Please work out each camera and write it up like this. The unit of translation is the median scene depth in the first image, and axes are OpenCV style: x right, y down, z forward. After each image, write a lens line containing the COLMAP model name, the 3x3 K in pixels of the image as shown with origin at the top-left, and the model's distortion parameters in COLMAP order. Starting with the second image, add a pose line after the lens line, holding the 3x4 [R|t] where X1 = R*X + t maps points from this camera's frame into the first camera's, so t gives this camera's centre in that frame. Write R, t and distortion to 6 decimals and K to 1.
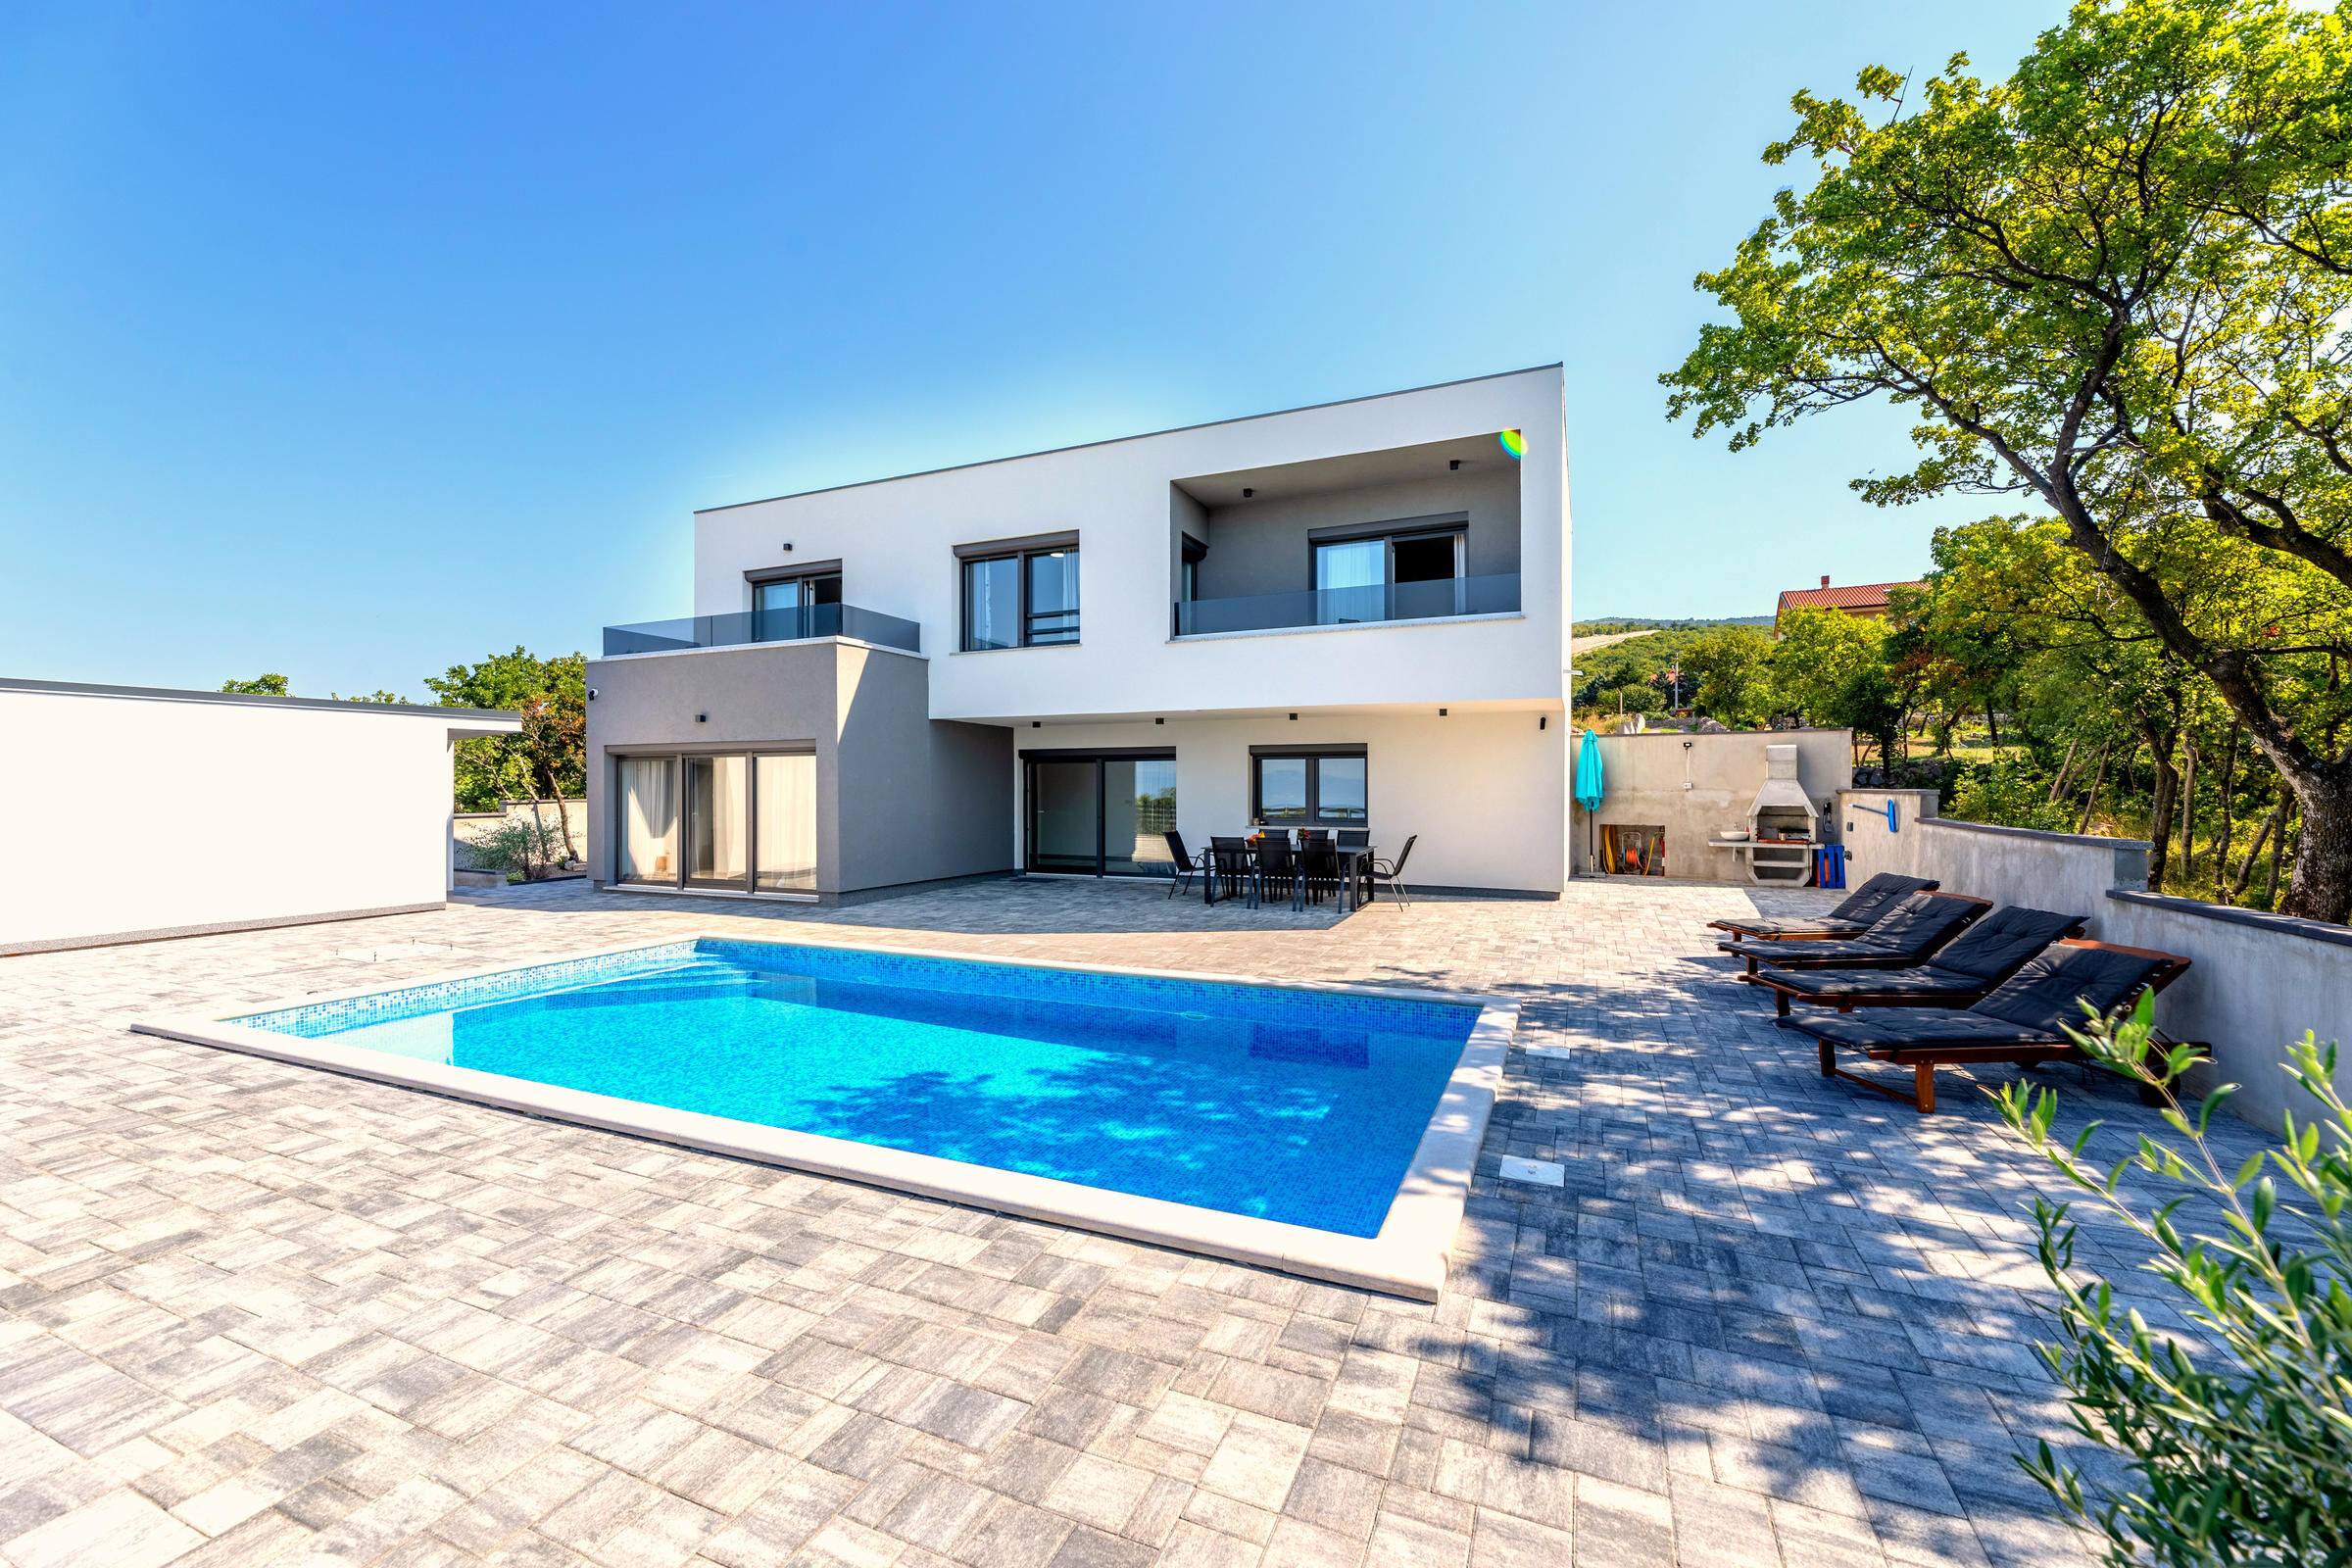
lens RADIAL K [[947.9, 0, 1176.0], [0, 947.9, 784.0], [0, 0, 1]] dist [-0.001053, 0.005333]
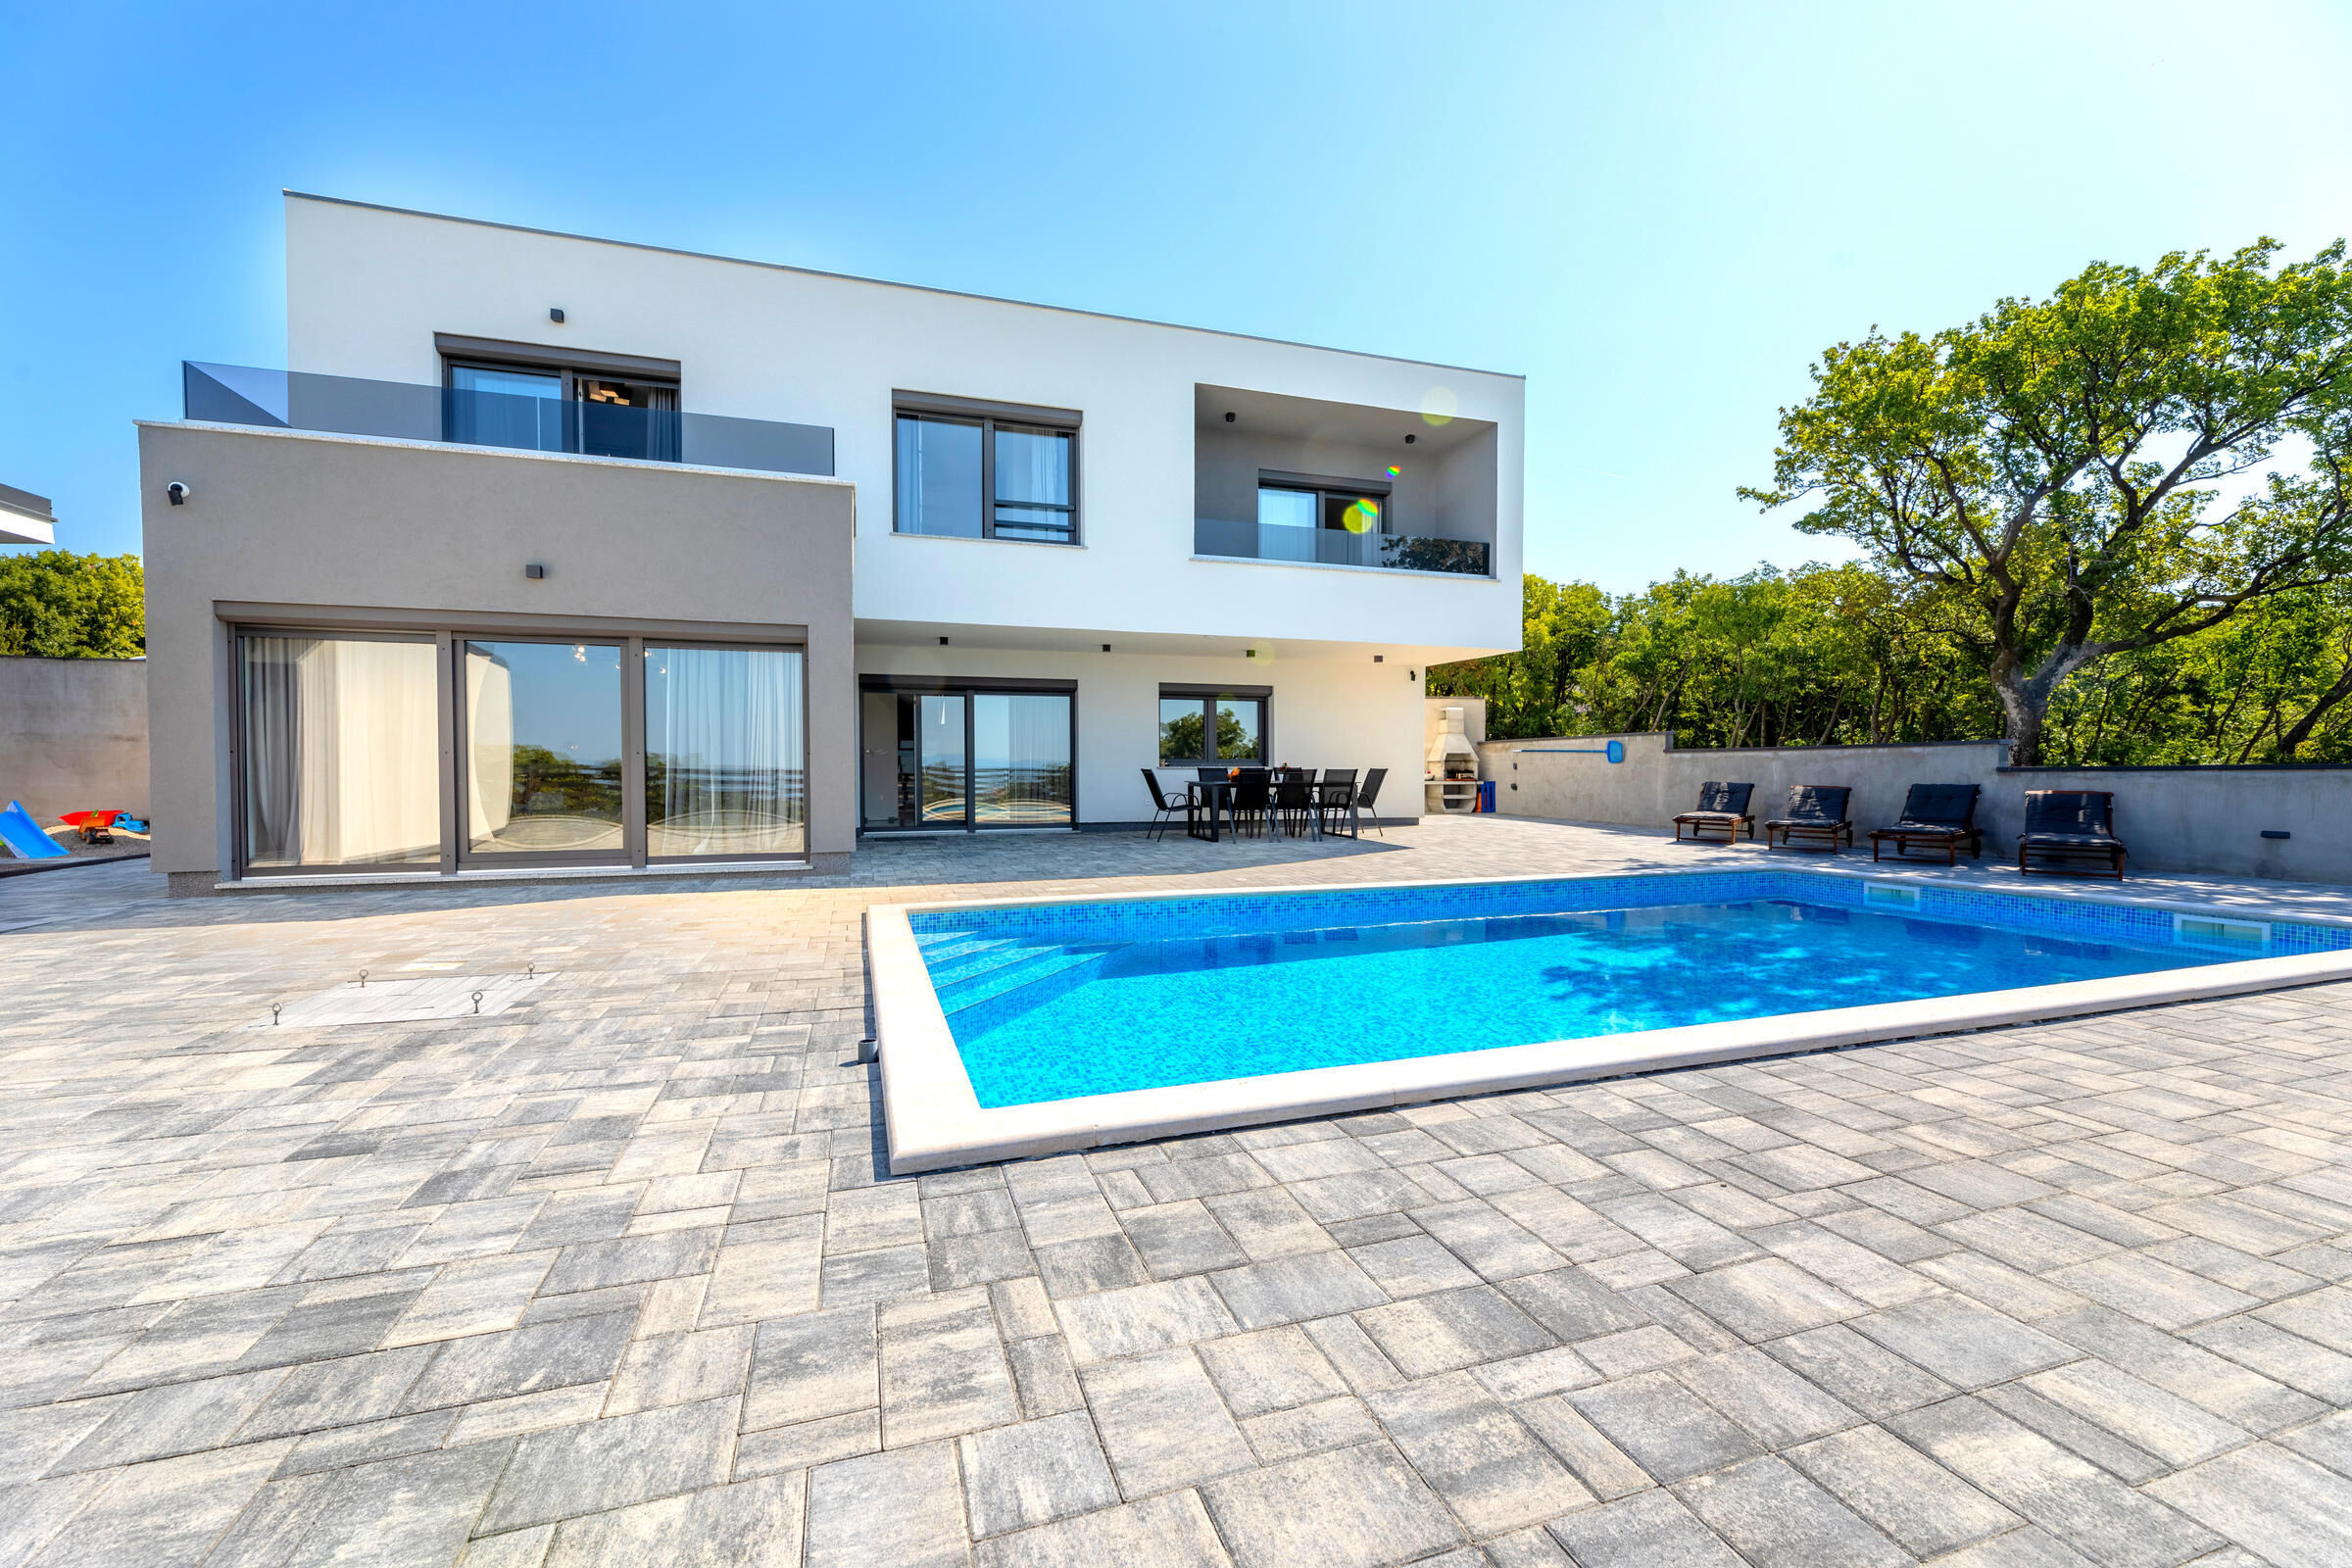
lens RADIAL K [[928.1, 0, 1176.0], [0, 928.1, 784.0], [0, 0, 1]] dist [-0.001074, -0.008916]
pose [[0.743487, -0.009771, 0.668679, -0.558268], [0.000099, 0.999895, 0.014501, 0.049811], [-0.668751, -0.010715, 0.743410, 0.305244]]
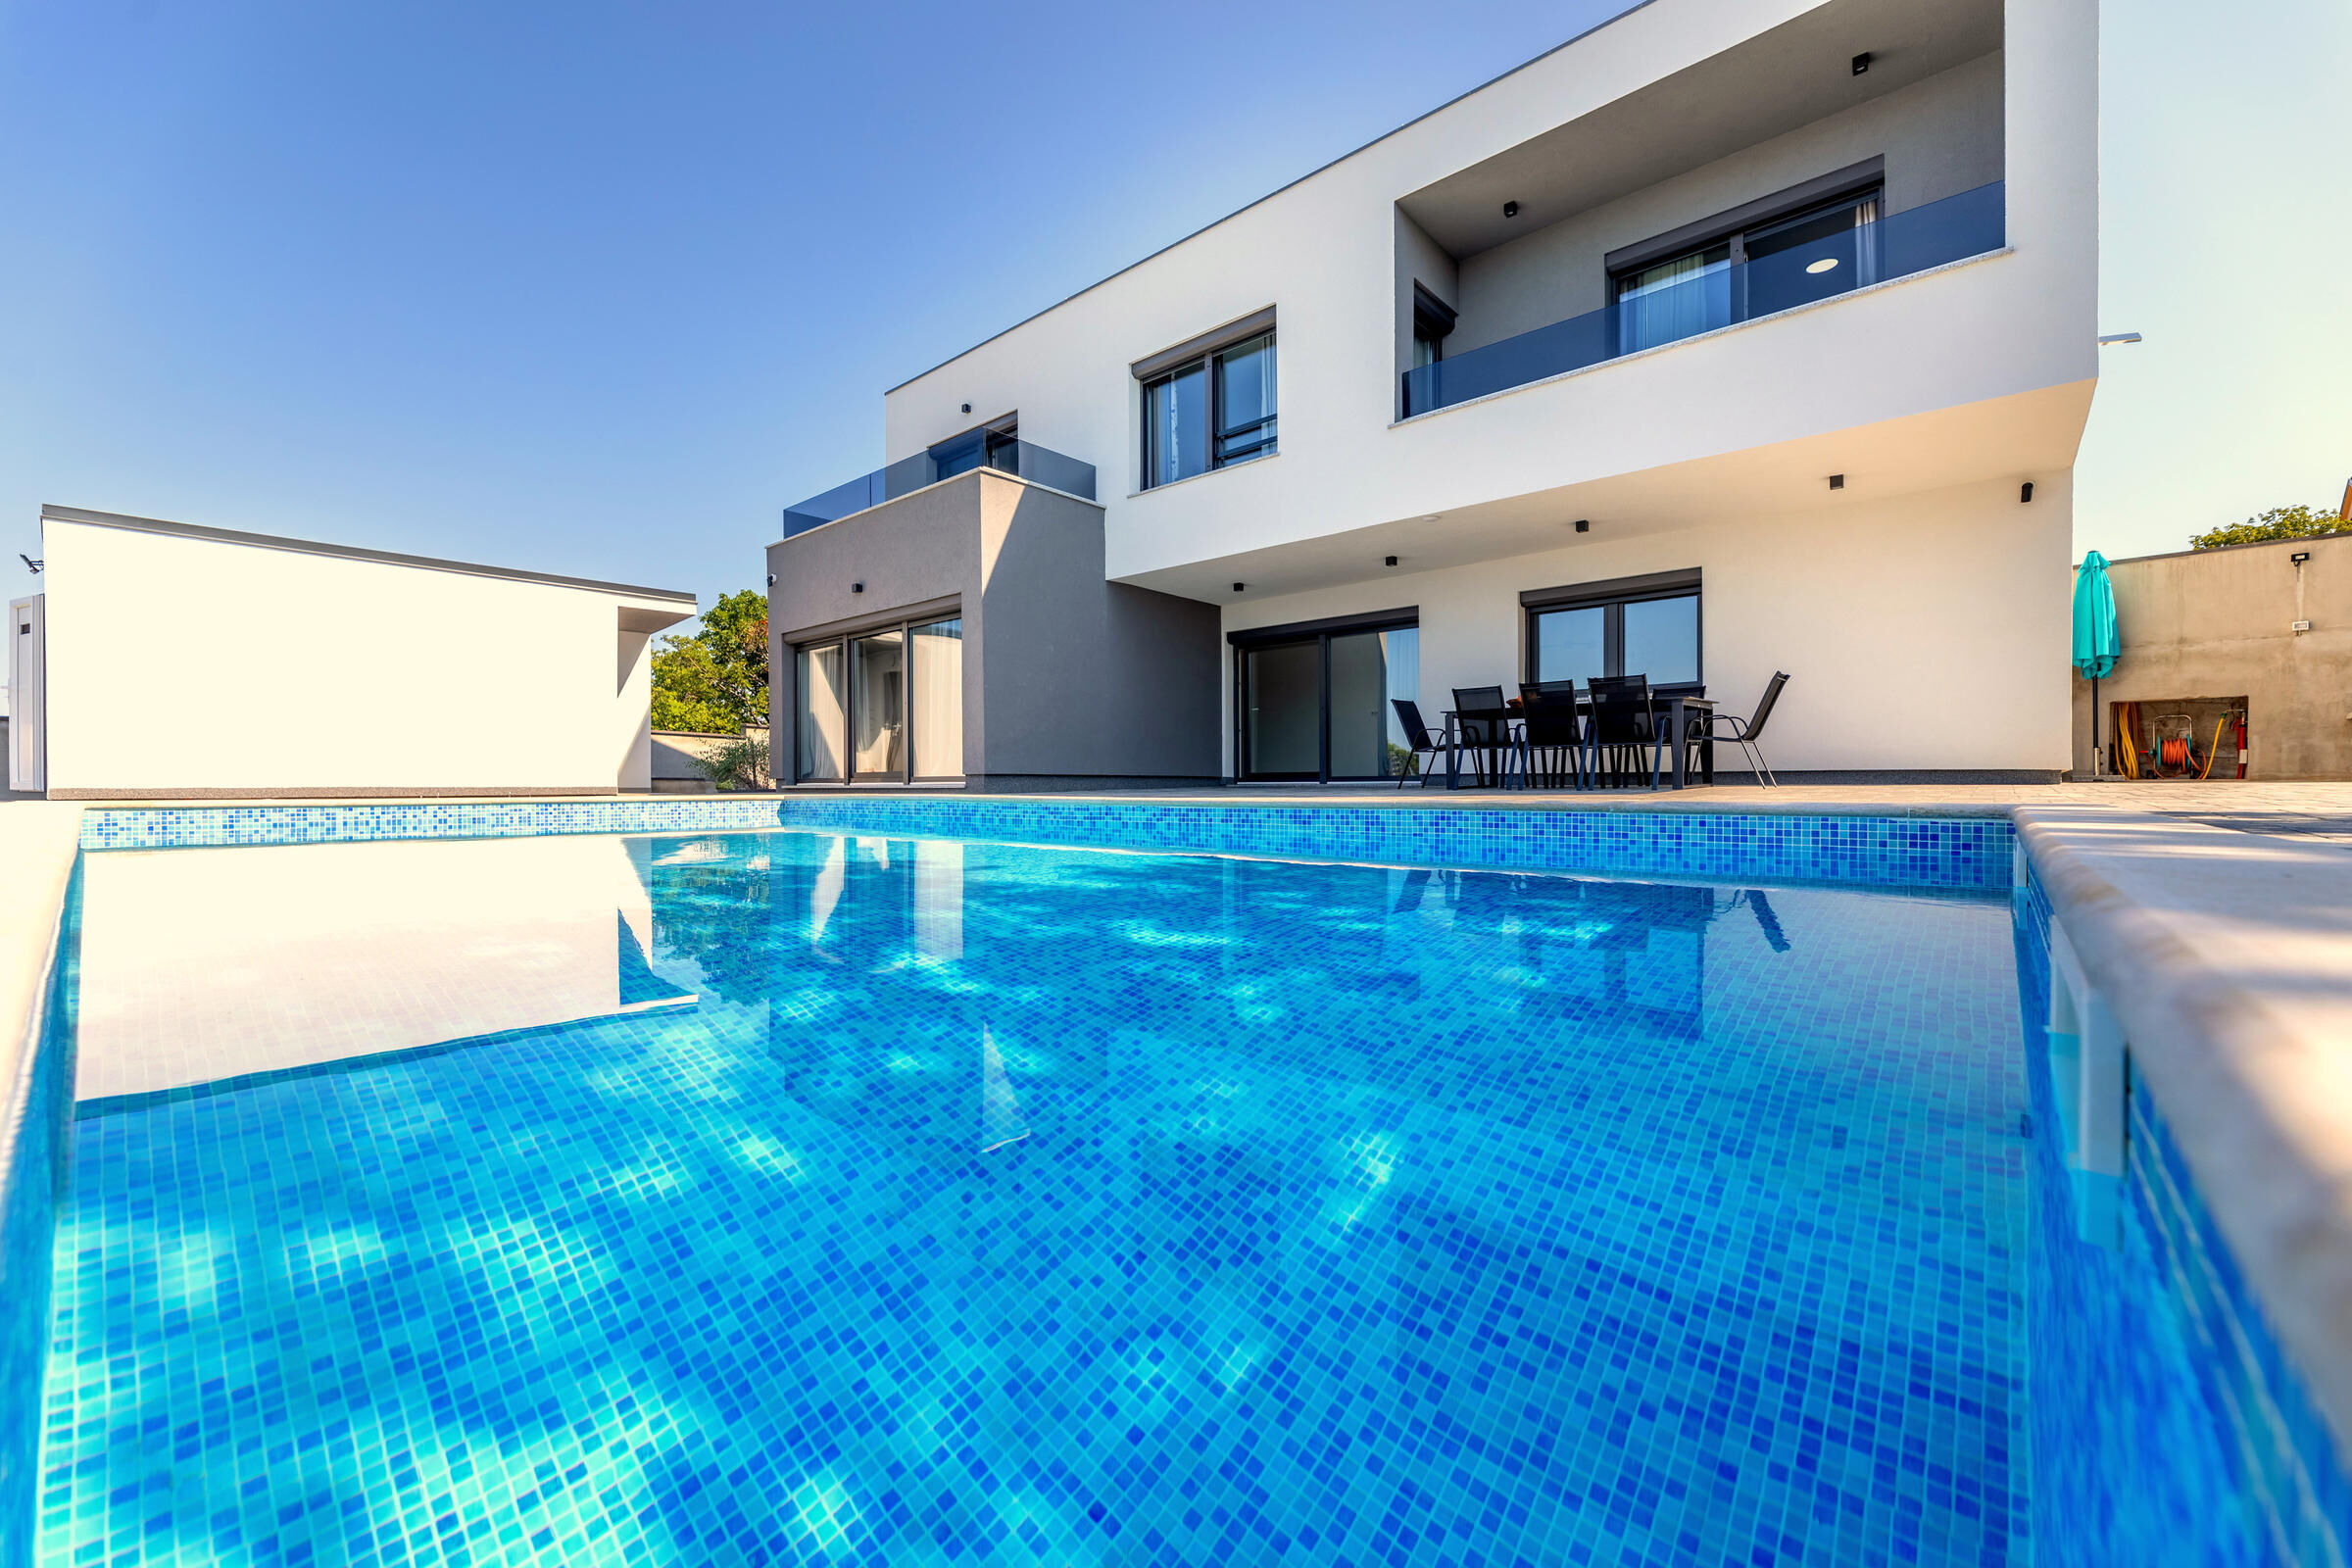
lens RADIAL K [[947.9, 0, 1176.0], [0, 947.9, 784.0], [0, 0, 1]] dist [-0.001053, 0.005333]
pose [[0.954368, -0.005359, -0.298584, 0.043090], [0.006716, 0.999971, 0.003519, 0.107366], [0.298557, -0.005364, 0.954377, 0.232452]]
